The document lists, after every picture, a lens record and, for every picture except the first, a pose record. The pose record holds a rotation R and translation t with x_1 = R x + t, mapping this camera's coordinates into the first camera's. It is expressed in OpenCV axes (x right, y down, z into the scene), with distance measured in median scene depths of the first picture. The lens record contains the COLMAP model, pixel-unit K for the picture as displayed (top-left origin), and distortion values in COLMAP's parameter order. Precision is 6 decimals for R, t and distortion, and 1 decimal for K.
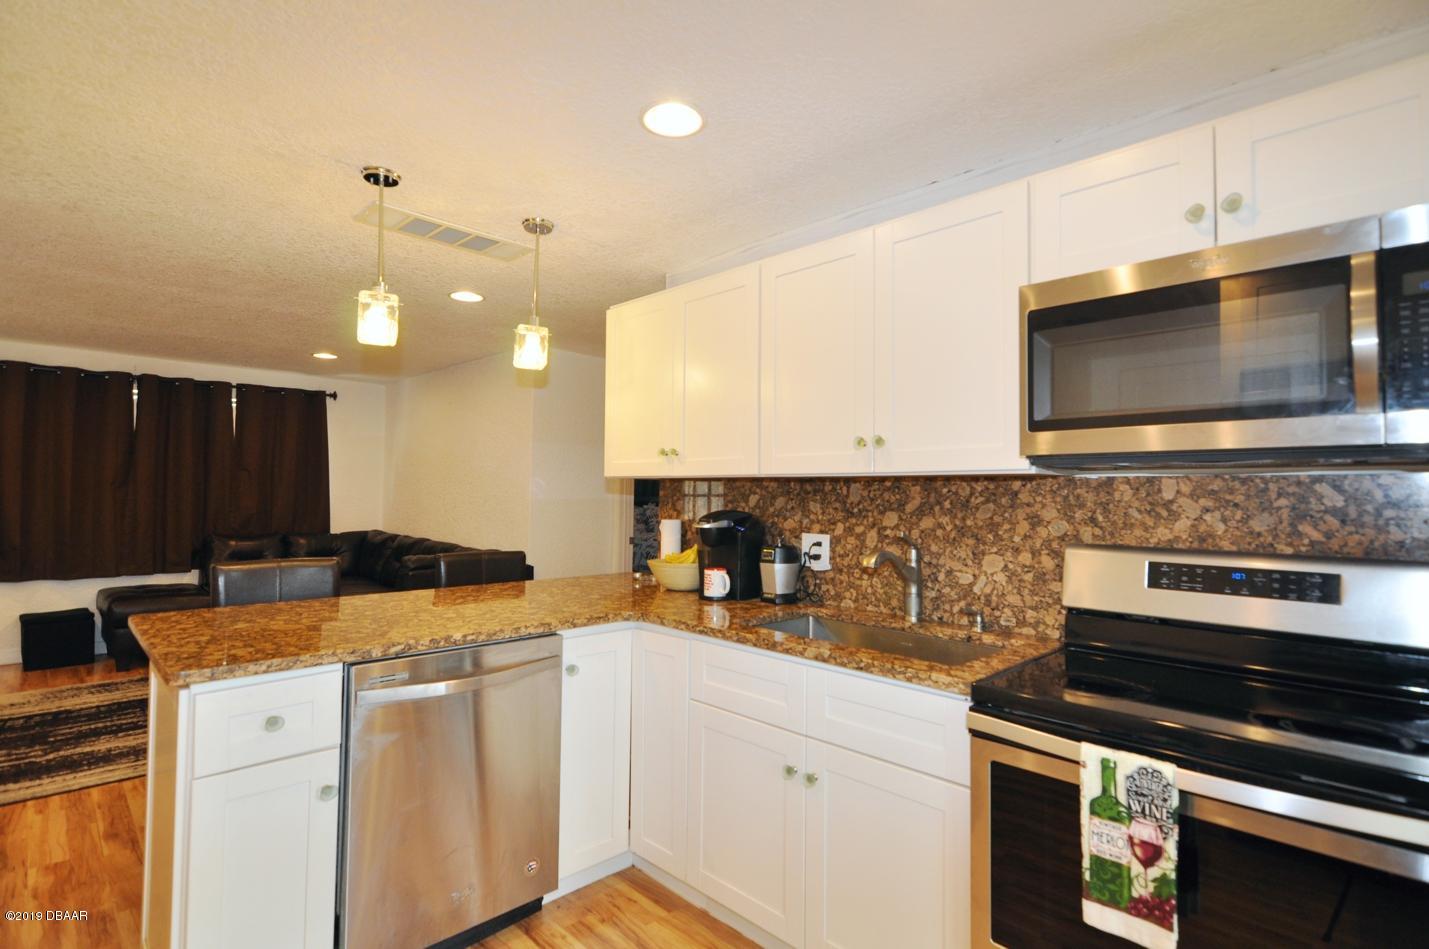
lens RADIAL K [[691.4, 0, 717.2], [0, 691.4, 471.6], [0, 0, 1]] dist [0.003064, -0.006791]
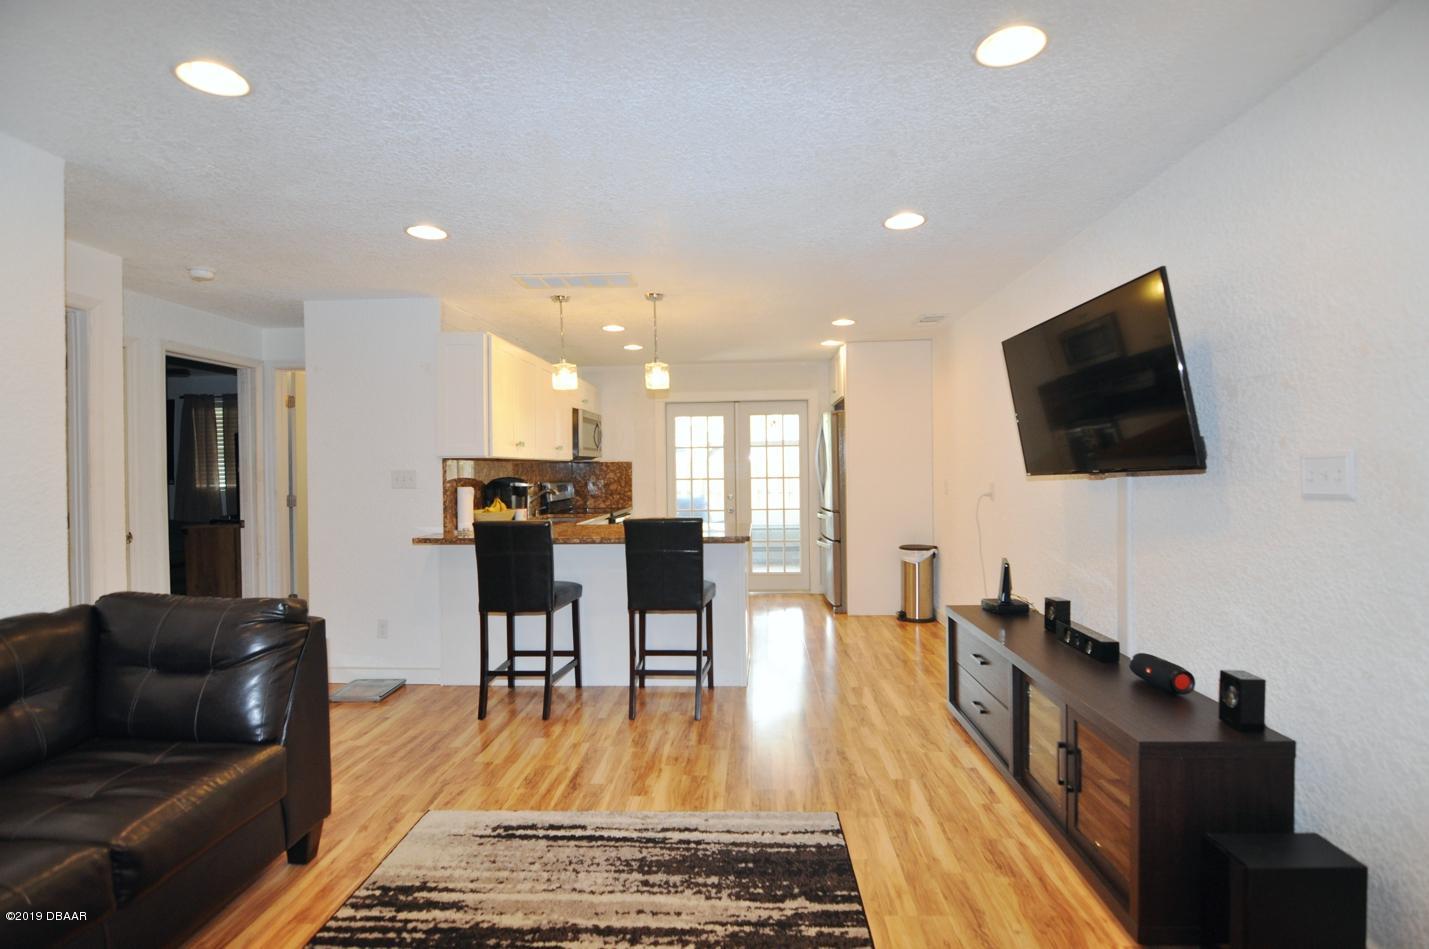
lens RADIAL K [[691.4, 0, 714.6], [0, 691.4, 470.7], [0, 0, 1]] dist [0.003064, -0.006791]
pose [[-0.665696, -0.007878, 0.746182, -1.944920], [-0.021330, 0.999737, -0.008475, 0.048376], [-0.745919, -0.021558, -0.665688, 2.066252]]
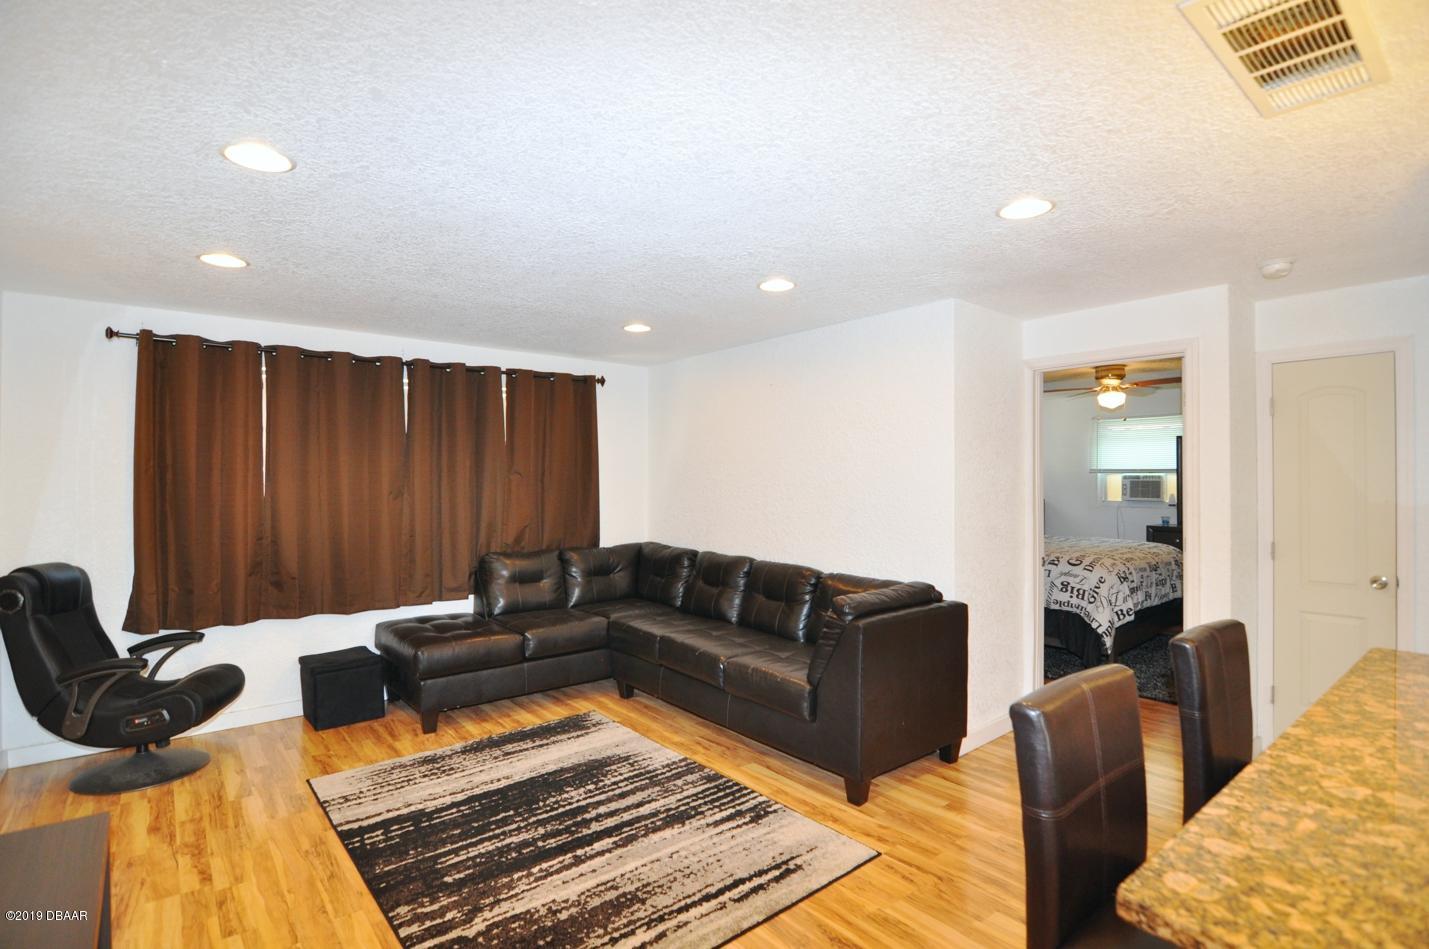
lens RADIAL K [[691.4, 0, 705.8], [0, 691.4, 477.4], [0, 0, 1]] dist [0.003064, -0.006791]
pose [[0.993705, -0.015908, -0.110890, -0.947694], [0.019029, 0.999450, 0.027145, -0.041496], [0.110397, -0.029085, 0.993462, 0.530208]]
